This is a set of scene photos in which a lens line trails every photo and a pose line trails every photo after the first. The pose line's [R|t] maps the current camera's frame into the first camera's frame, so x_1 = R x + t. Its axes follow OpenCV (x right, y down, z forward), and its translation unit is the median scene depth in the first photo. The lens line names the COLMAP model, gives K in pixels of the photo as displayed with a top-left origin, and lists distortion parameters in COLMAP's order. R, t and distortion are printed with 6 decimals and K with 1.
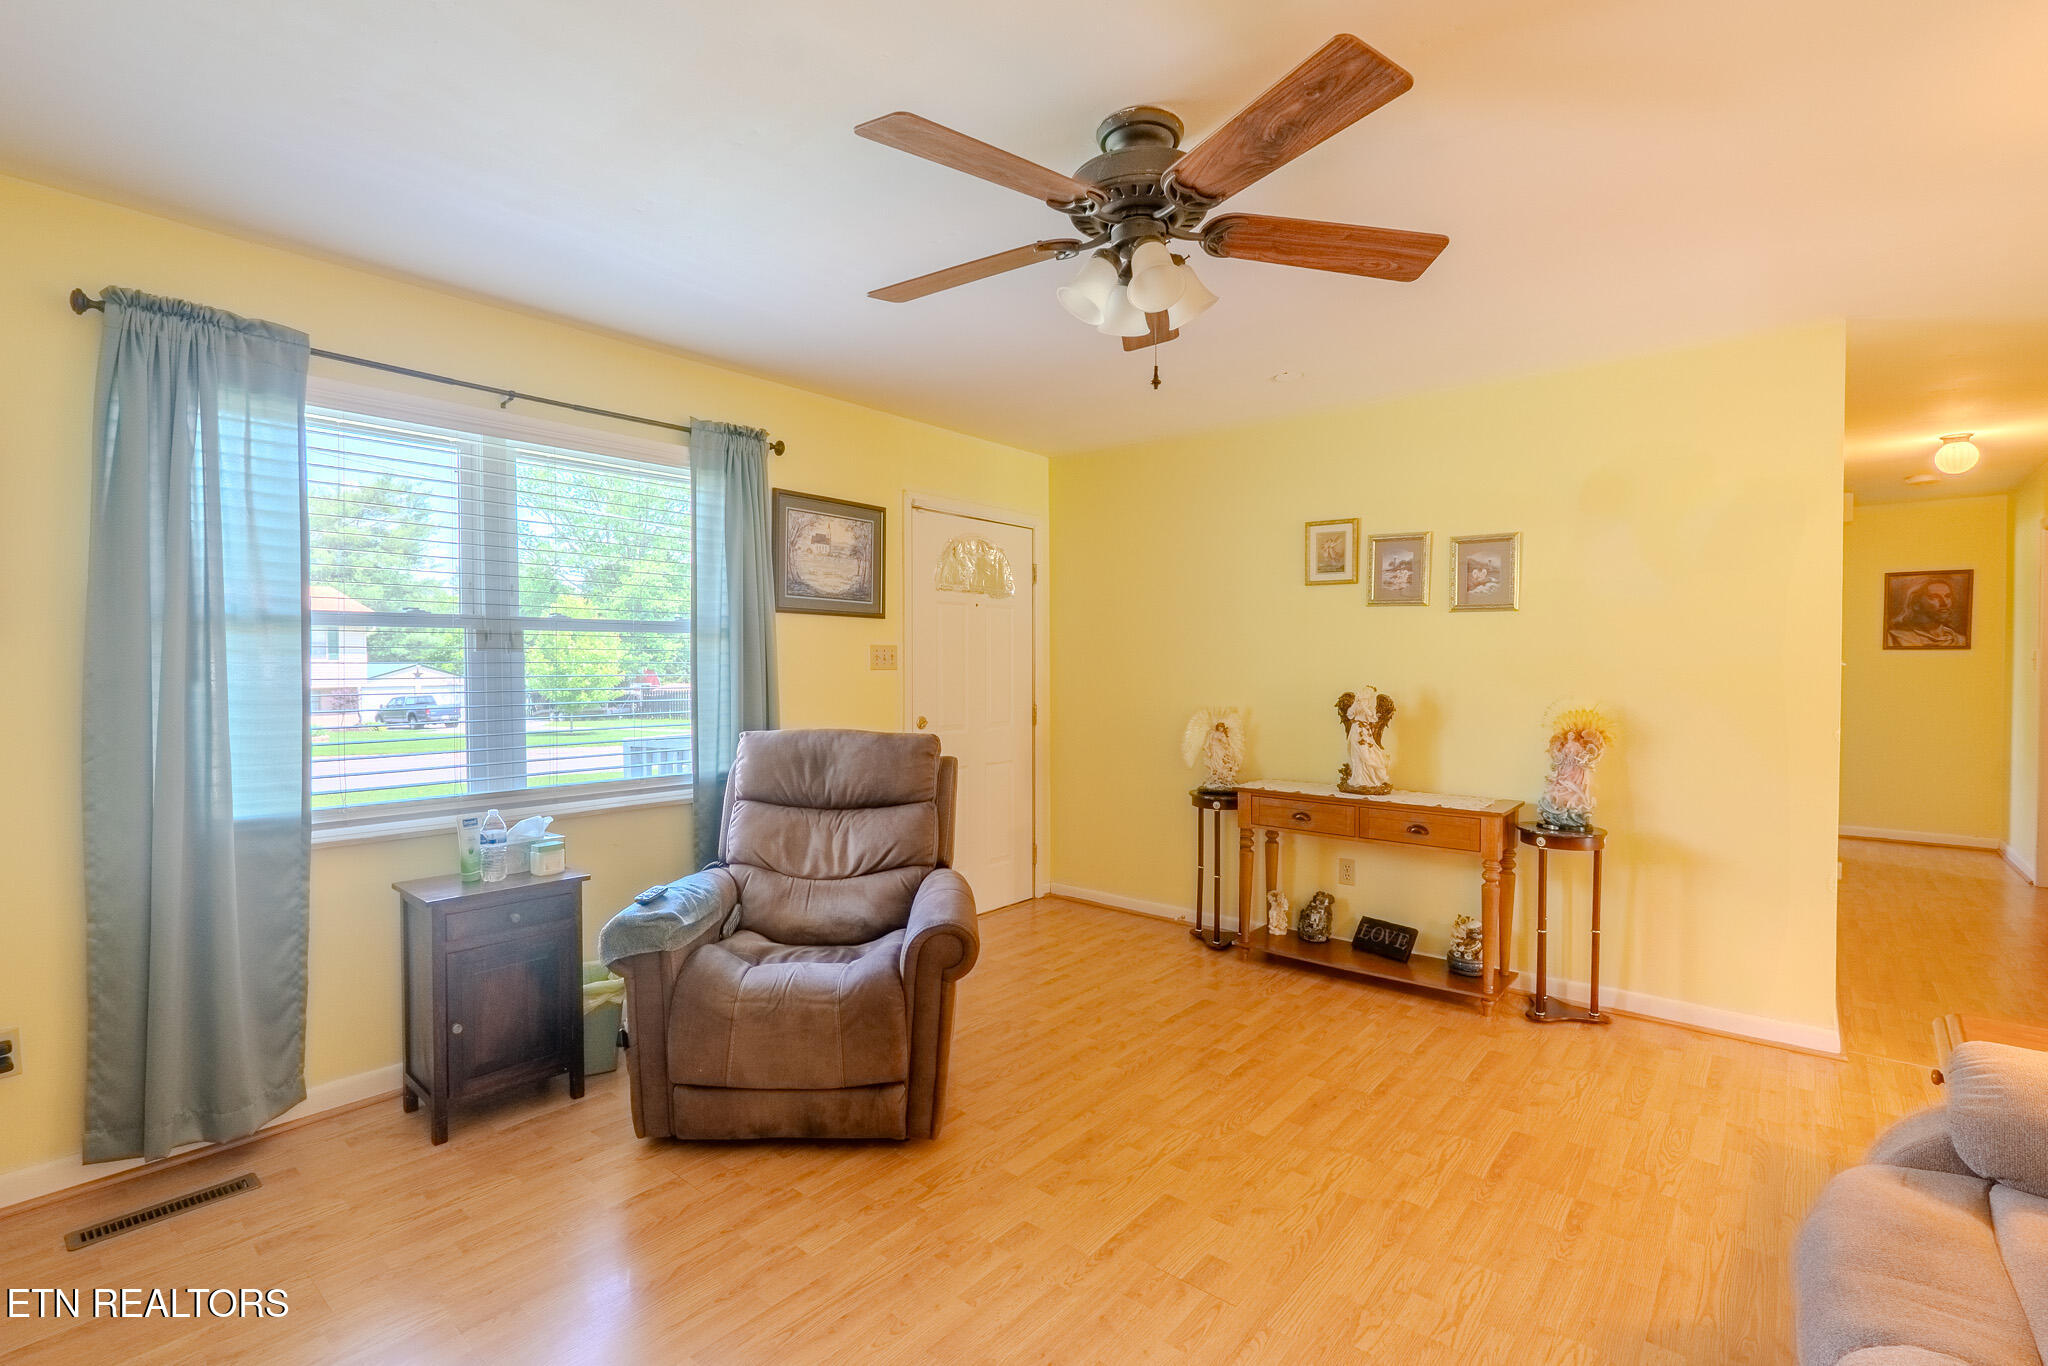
lens RADIAL K [[941.7, 0, 1003.5], [0, 941.7, 681.6], [0, 0, 1]] dist [-0.012089, 0.001900]
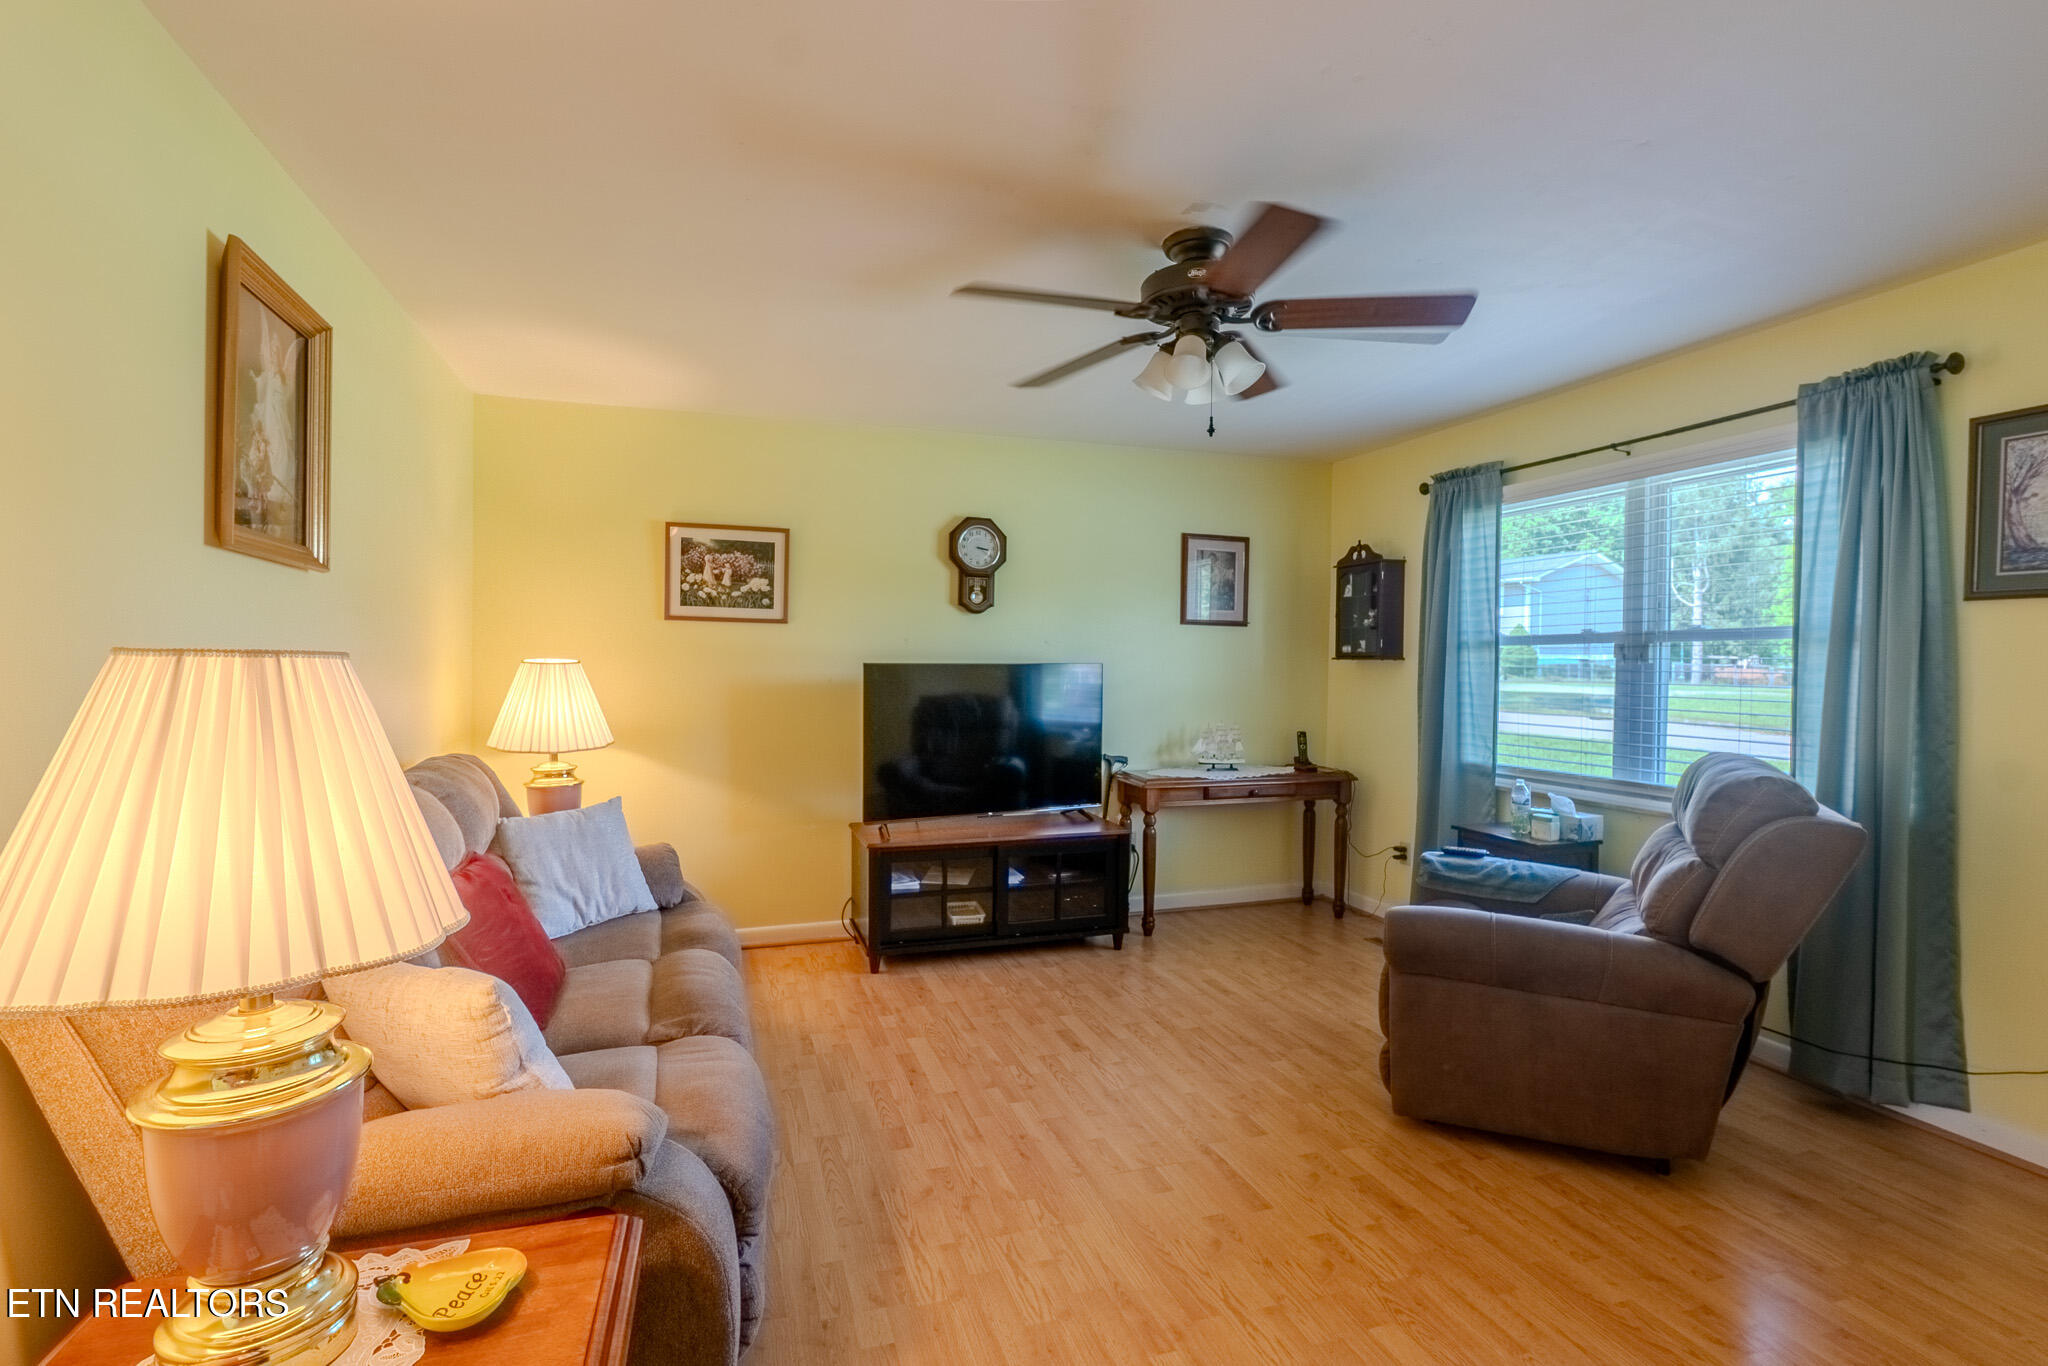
lens RADIAL K [[941.7, 0, 1003.5], [0, 941.7, 681.6], [0, 0, 1]] dist [-0.012089, 0.001900]
pose [[-0.530030, 0.013598, -0.847870, 1.029230], [-0.022090, 0.999311, 0.029835, -0.029369], [0.847691, 0.034543, -0.529364, 1.123772]]
